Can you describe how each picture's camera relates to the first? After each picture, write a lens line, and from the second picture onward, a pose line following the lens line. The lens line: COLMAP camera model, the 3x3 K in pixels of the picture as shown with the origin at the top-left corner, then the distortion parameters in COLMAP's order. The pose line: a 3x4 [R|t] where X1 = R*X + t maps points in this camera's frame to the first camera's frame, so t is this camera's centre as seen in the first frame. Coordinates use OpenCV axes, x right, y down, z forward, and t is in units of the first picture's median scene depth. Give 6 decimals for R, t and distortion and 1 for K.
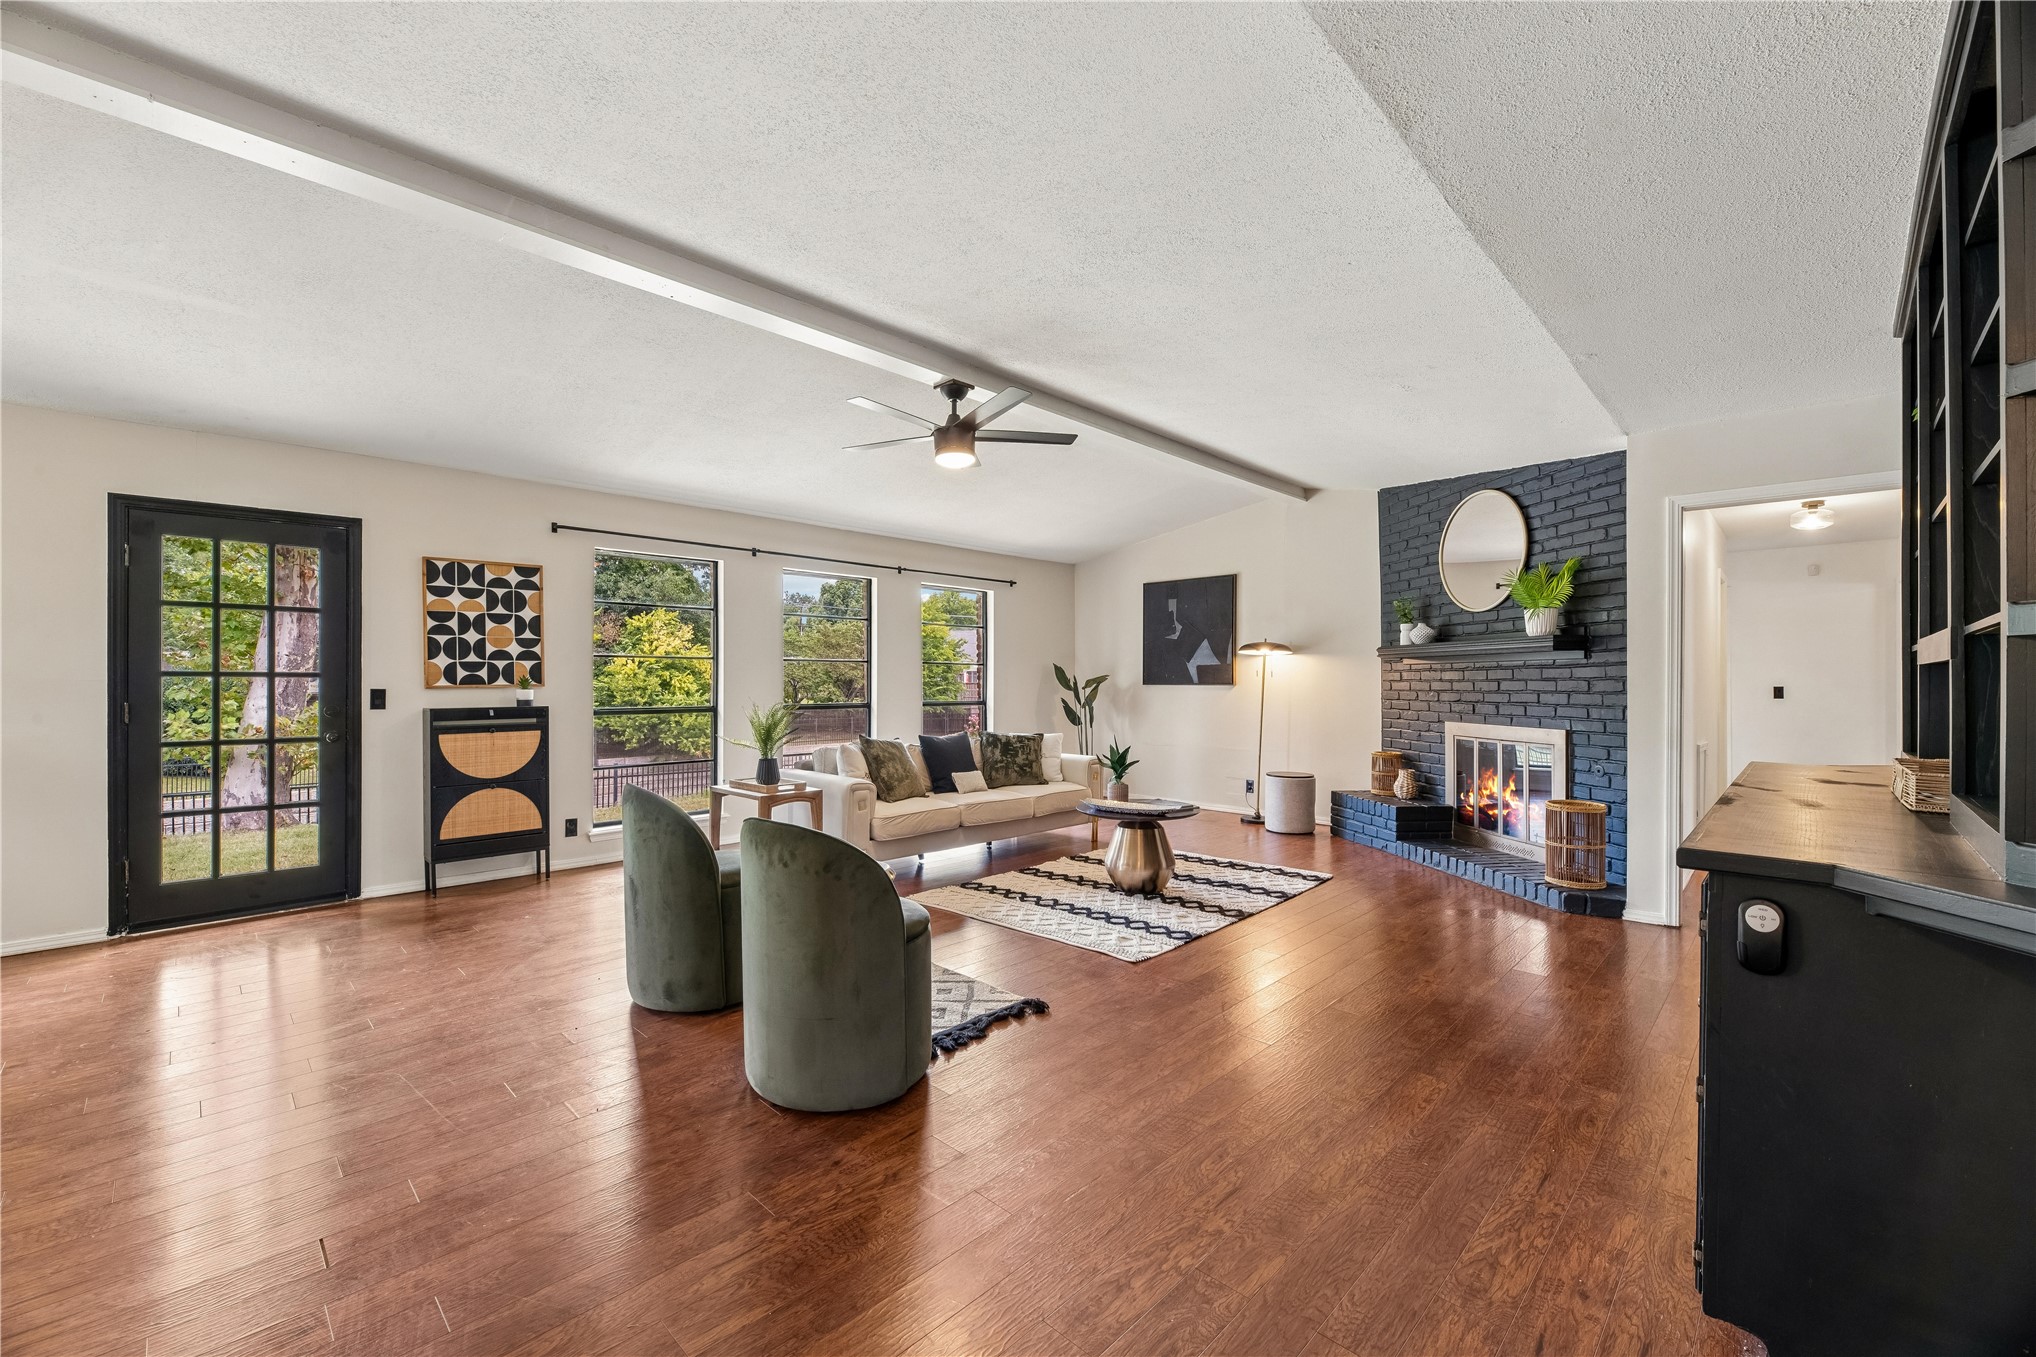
lens RADIAL K [[823.9, 0, 1023.6], [0, 823.9, 683.5], [0, 0, 1]] dist [0.000670, -0.003549]
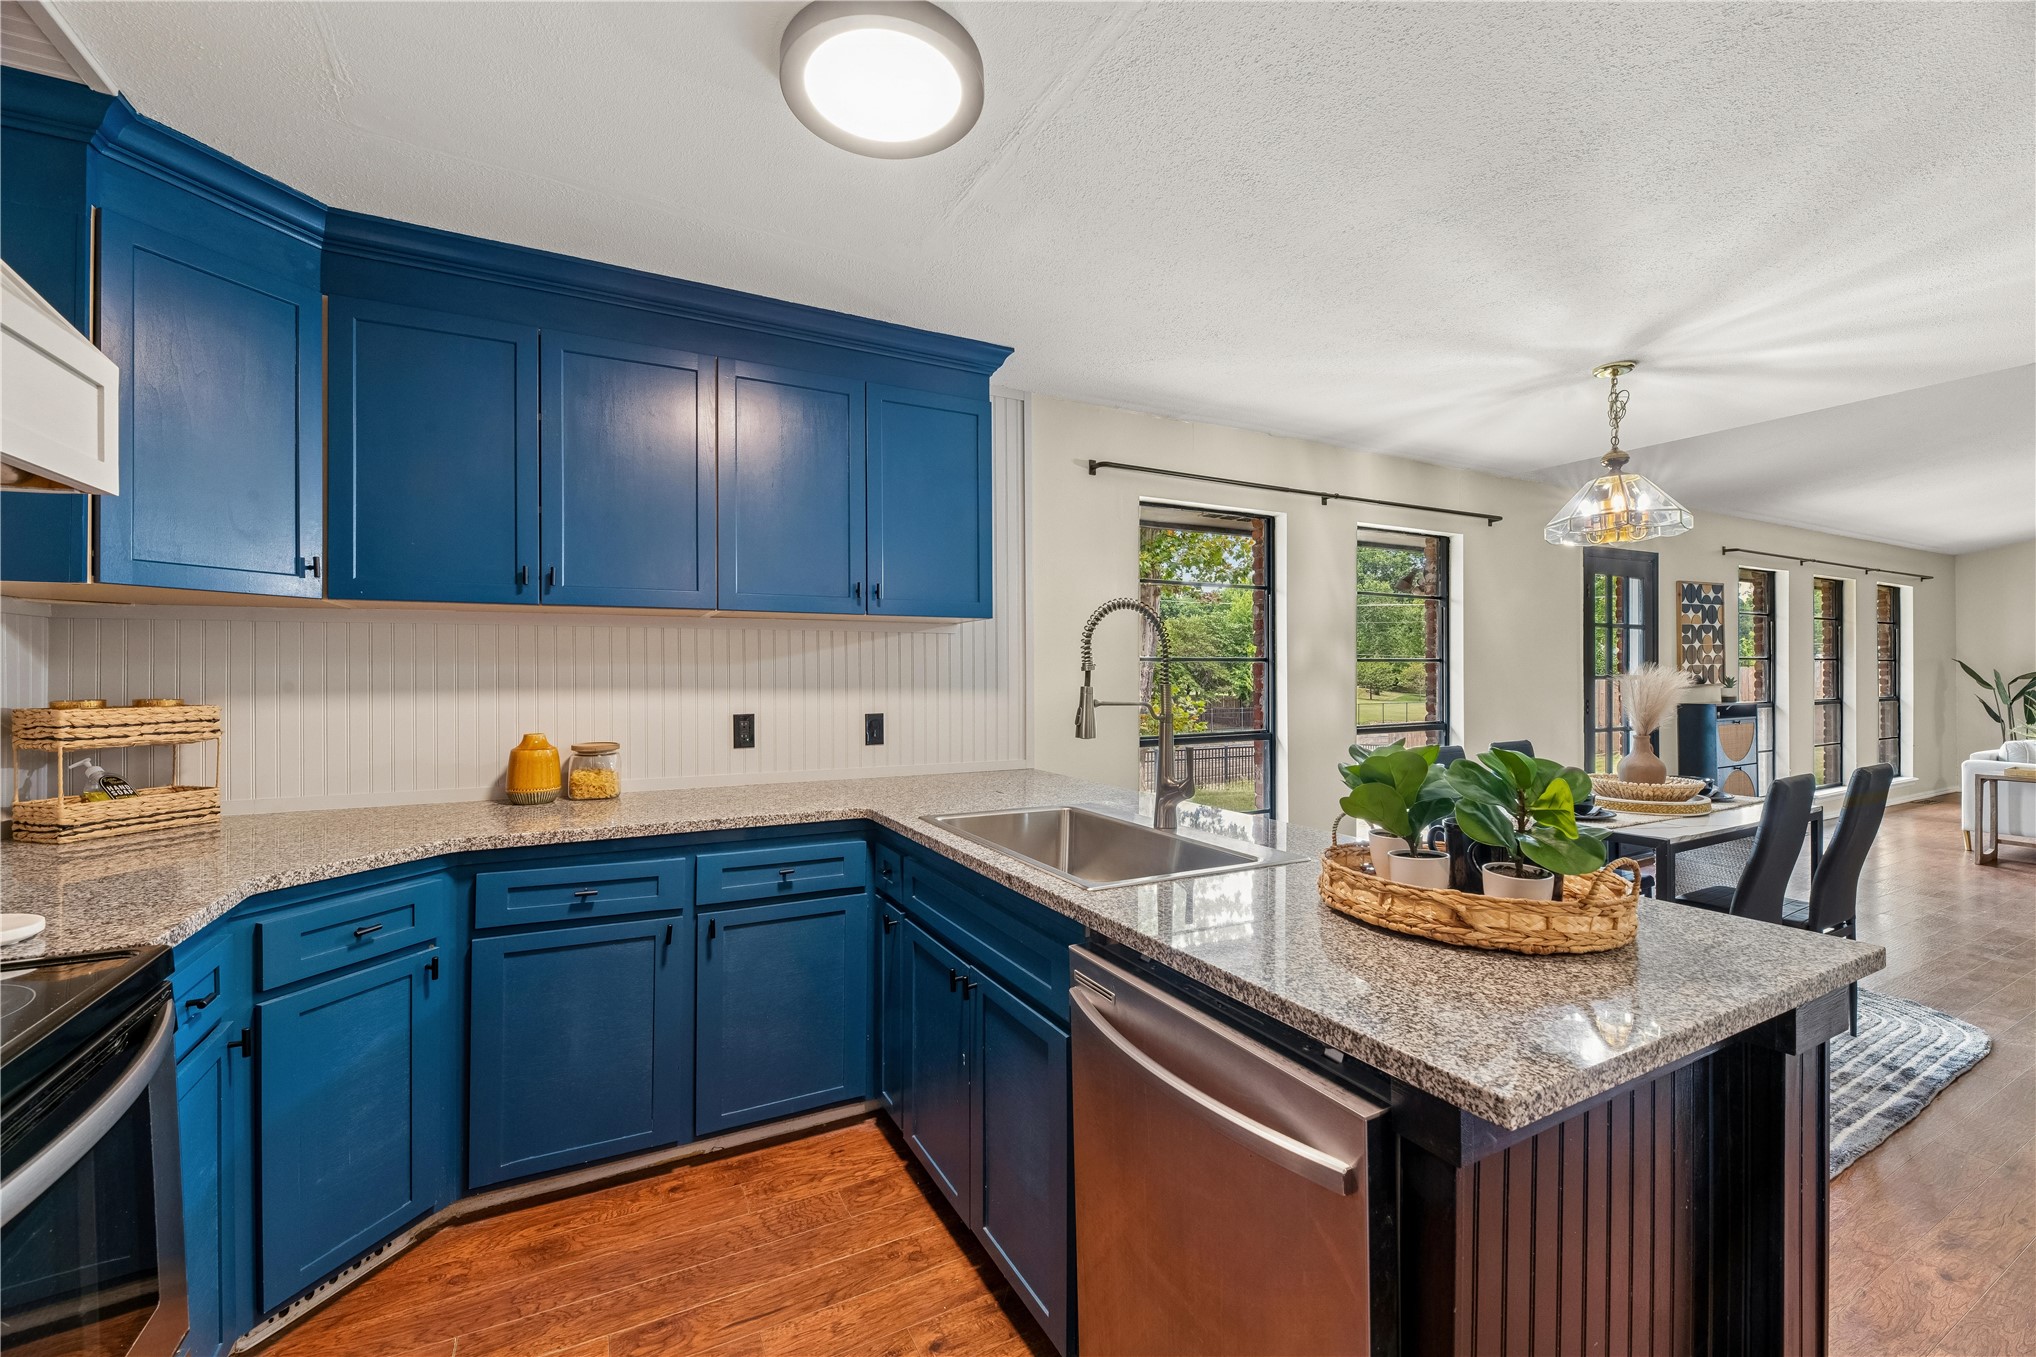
lens RADIAL K [[823.9, 0, 1016.9], [0, 823.9, 669.4], [0, 0, 1]] dist [0.000670, -0.003549]
pose [[0.951038, -0.005344, -0.309027, -1.251181], [0.003730, 0.999976, -0.005814, -0.016854], [0.309051, 0.004377, 0.951035, -0.468470]]
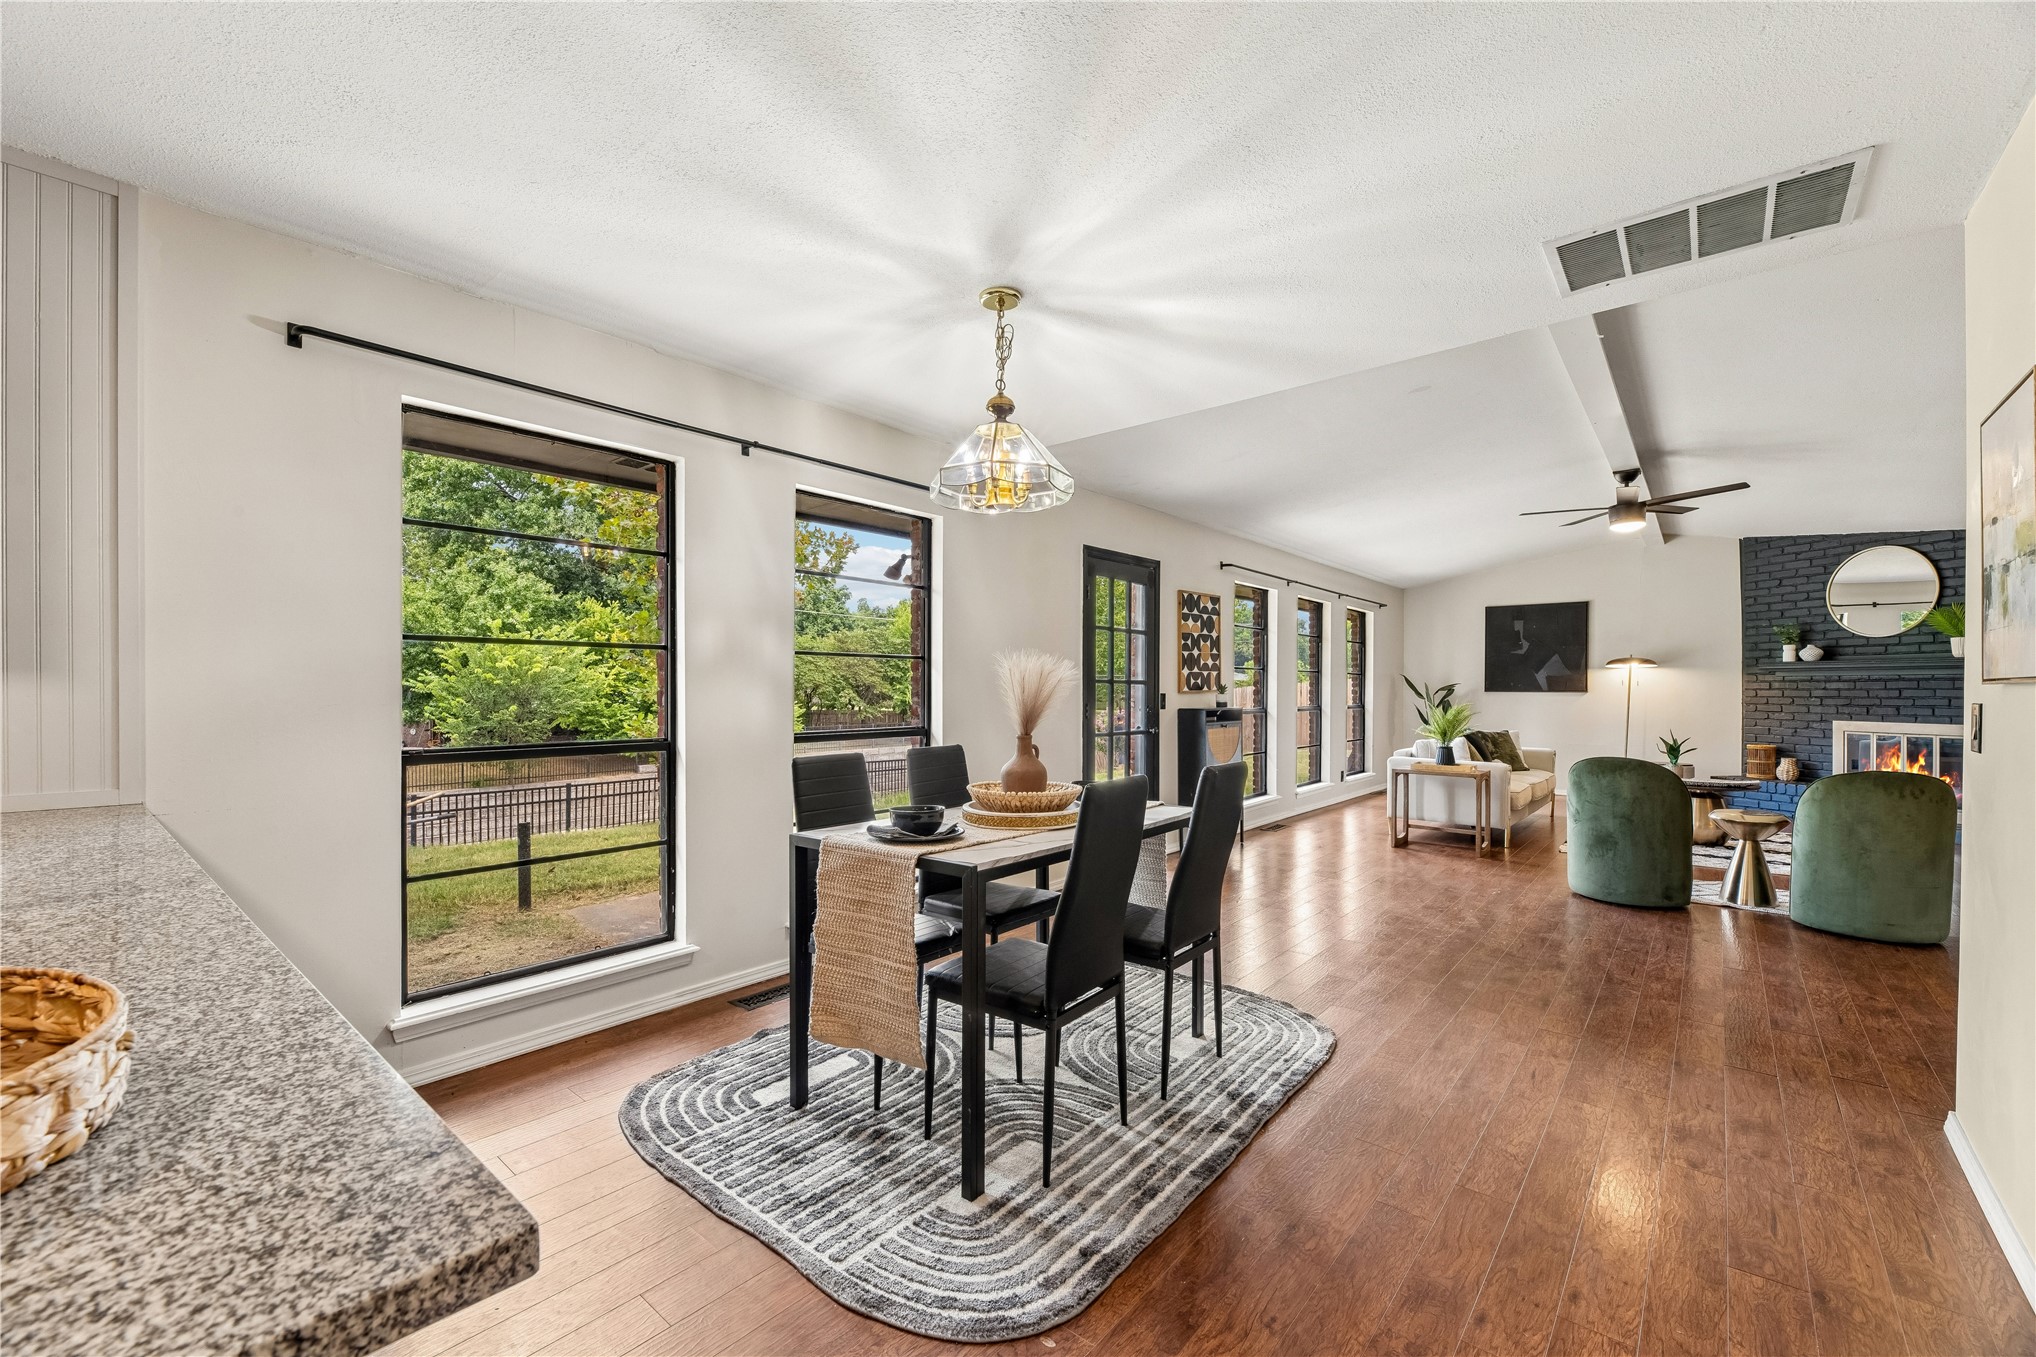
lens RADIAL K [[823.9, 0, 1015.7], [0, 823.9, 691.0], [0, 0, 1]] dist [0.000670, -0.003549]
pose [[0.997875, 0.002999, 0.065082, -1.031587], [-0.003067, 0.999995, 0.000939, 0.002651], [-0.065079, -0.001137, 0.997879, -0.255793]]
